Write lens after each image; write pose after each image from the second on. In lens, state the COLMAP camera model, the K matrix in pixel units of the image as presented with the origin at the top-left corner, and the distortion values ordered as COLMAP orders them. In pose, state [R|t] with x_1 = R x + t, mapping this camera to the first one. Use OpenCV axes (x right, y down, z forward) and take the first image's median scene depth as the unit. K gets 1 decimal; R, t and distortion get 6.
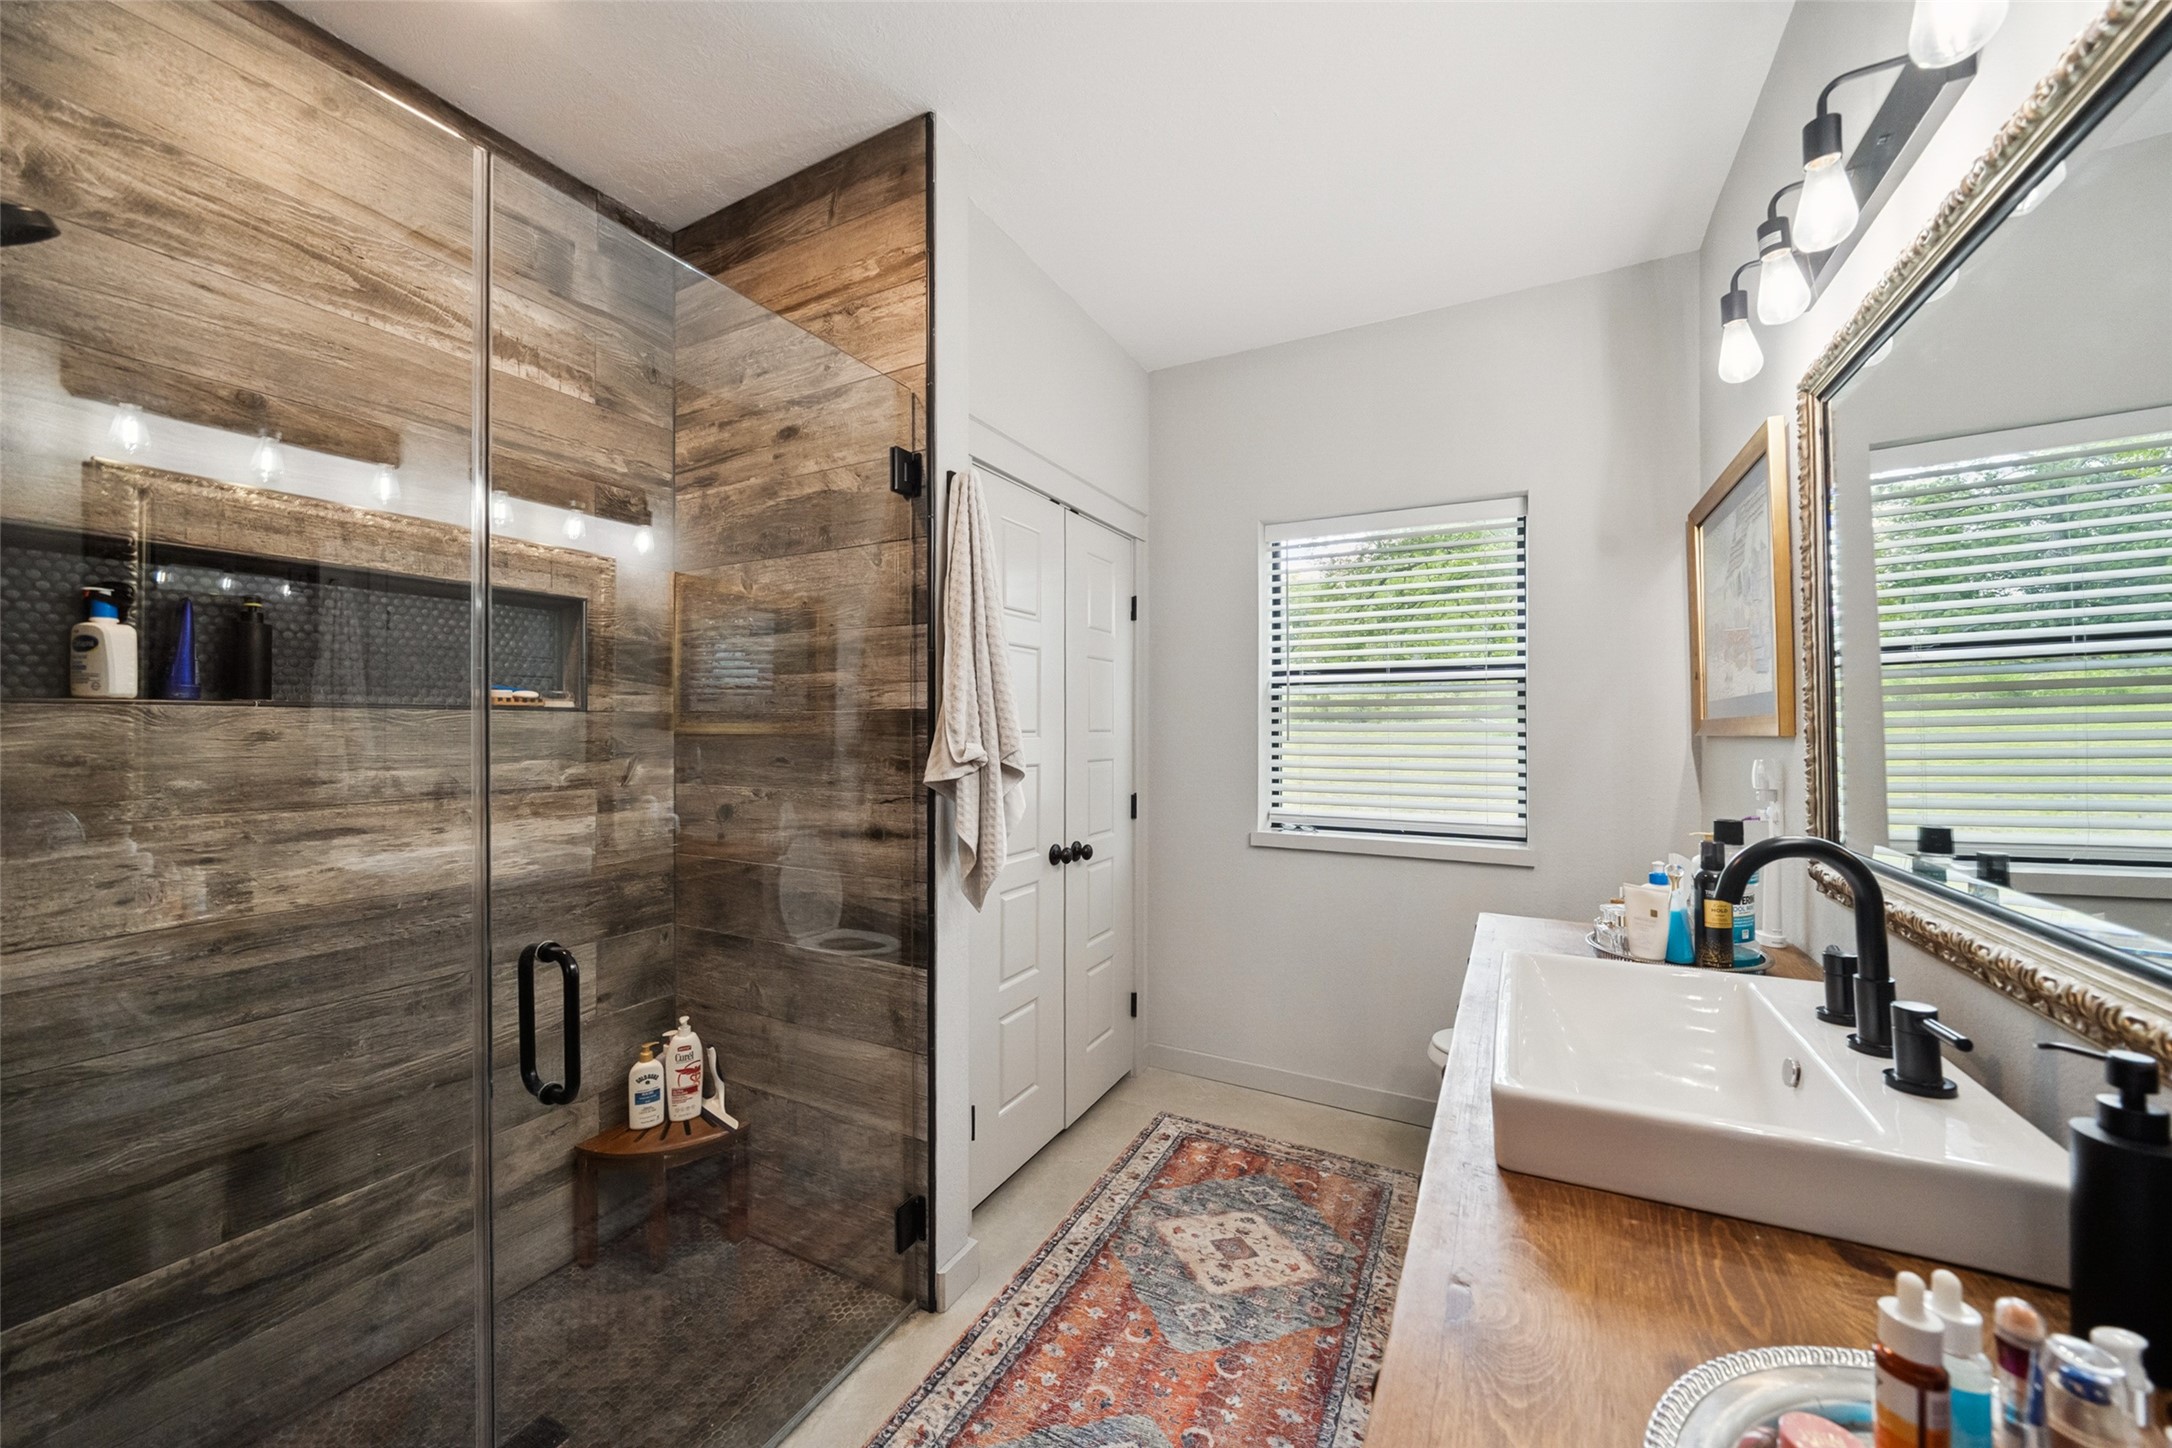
lens RADIAL K [[778.9, 0, 1082.4], [0, 778.9, 725.8], [0, 0, 1]] dist [-0.001790, -0.000830]
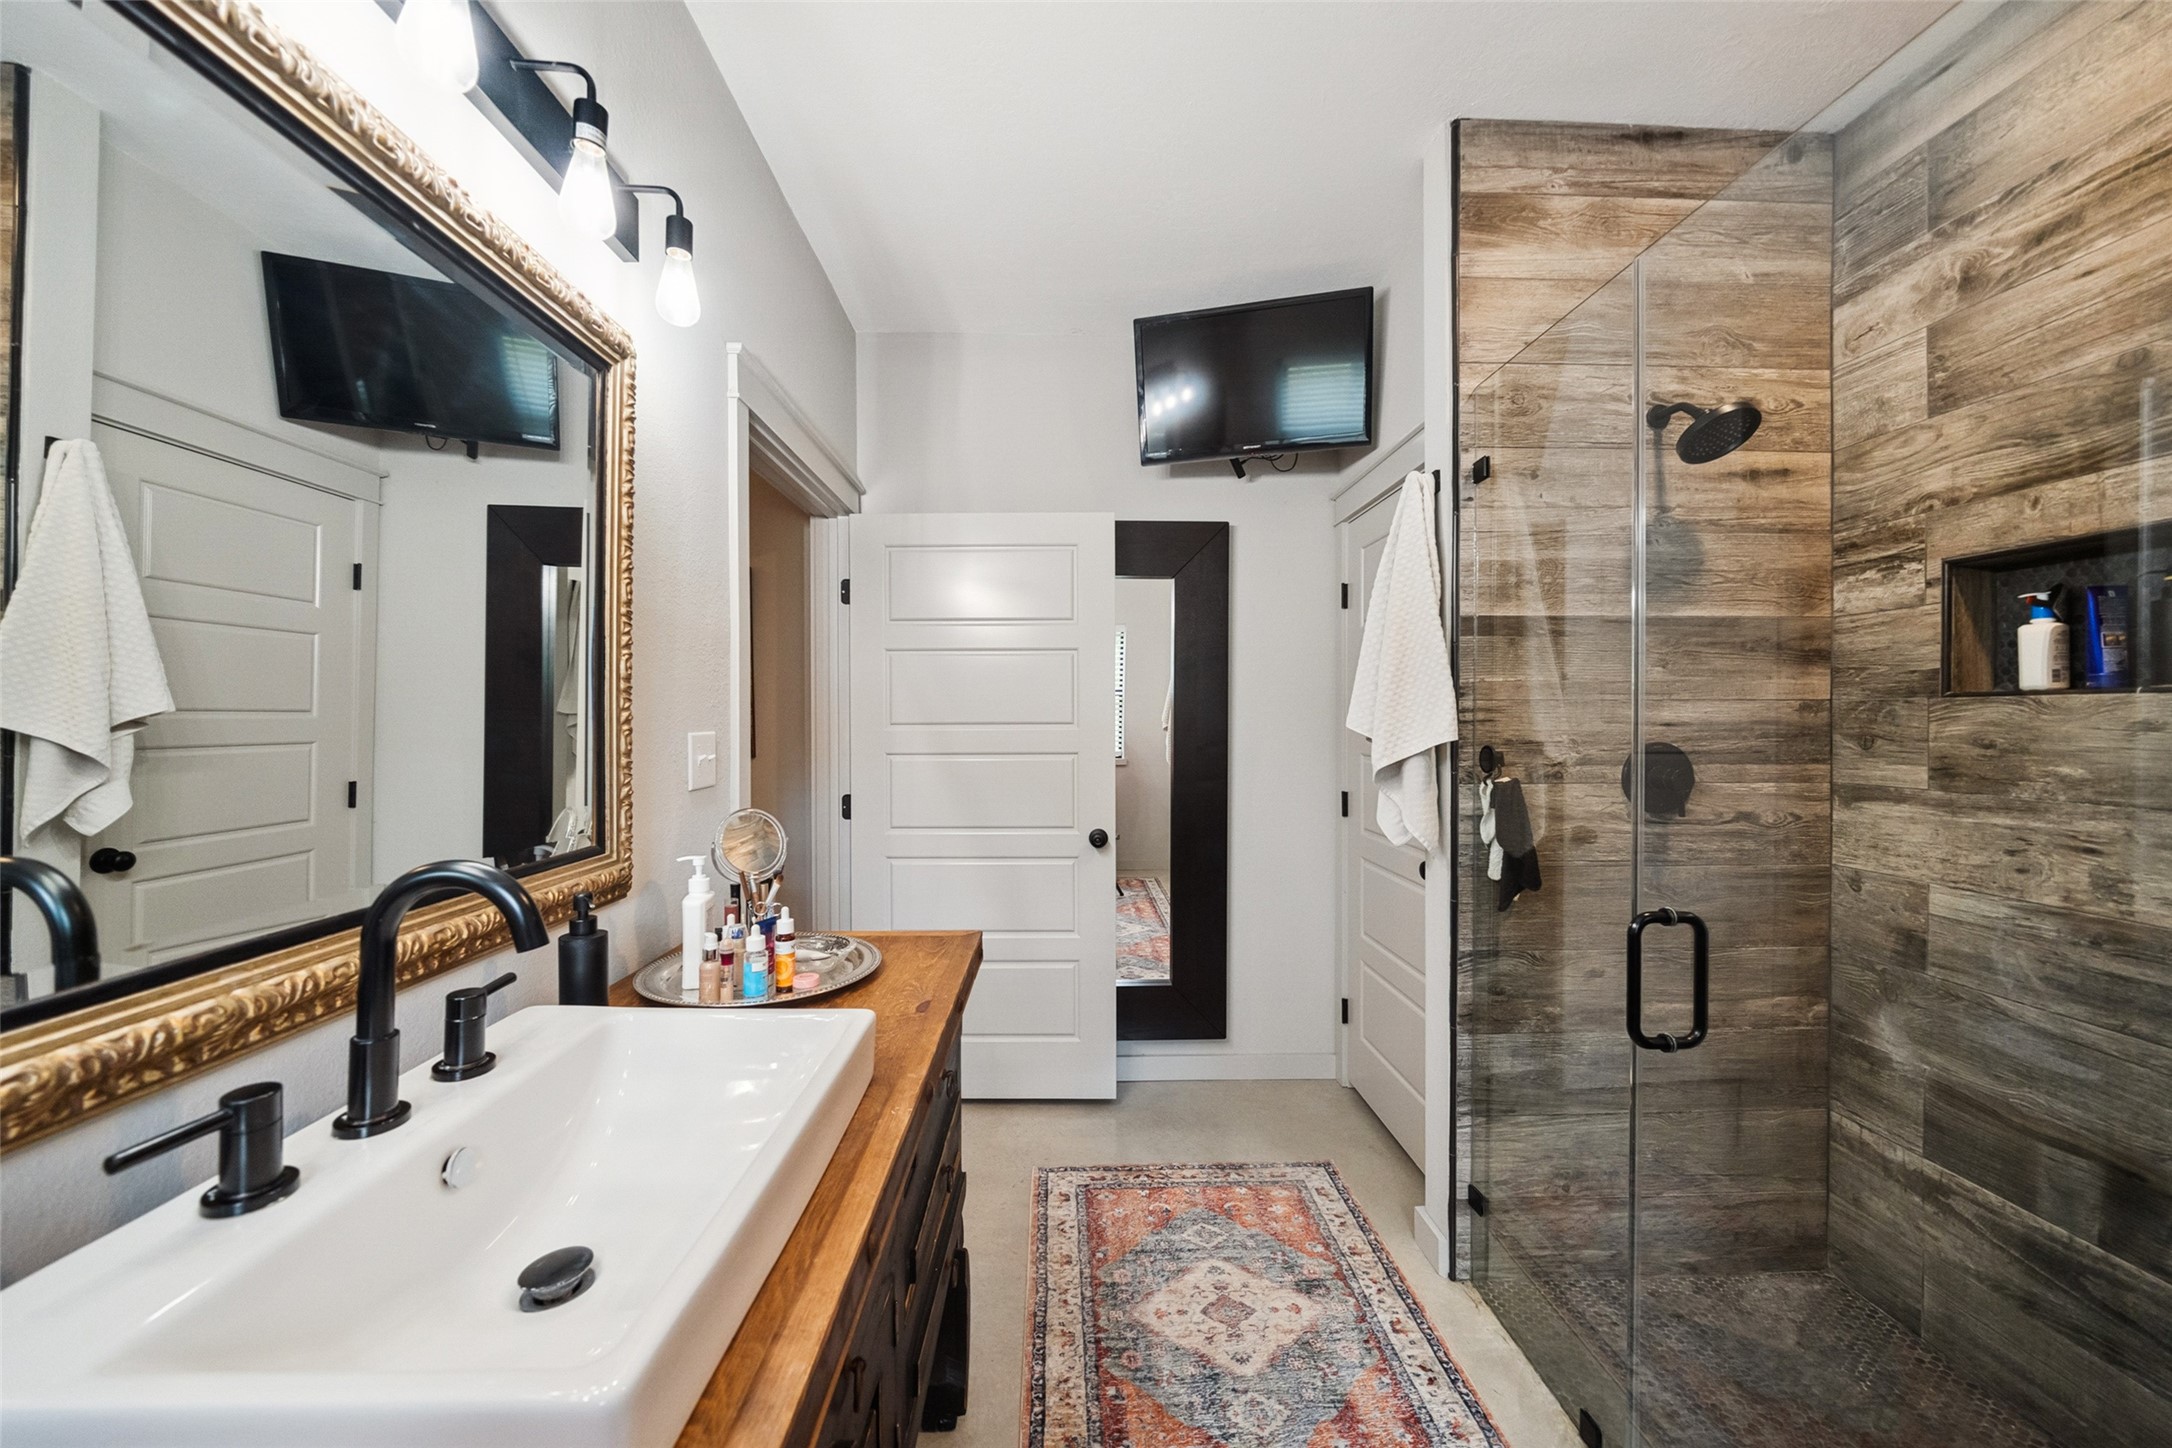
lens RADIAL K [[778.9, 0, 1082.6], [0, 778.9, 721.5], [0, 0, 1]] dist [-0.001790, -0.000830]
pose [[-0.867702, 0.005746, -0.497052, 0.486382], [0.003751, 0.999980, 0.005011, -0.001468], [0.497071, 0.002483, -0.867707, 1.237573]]
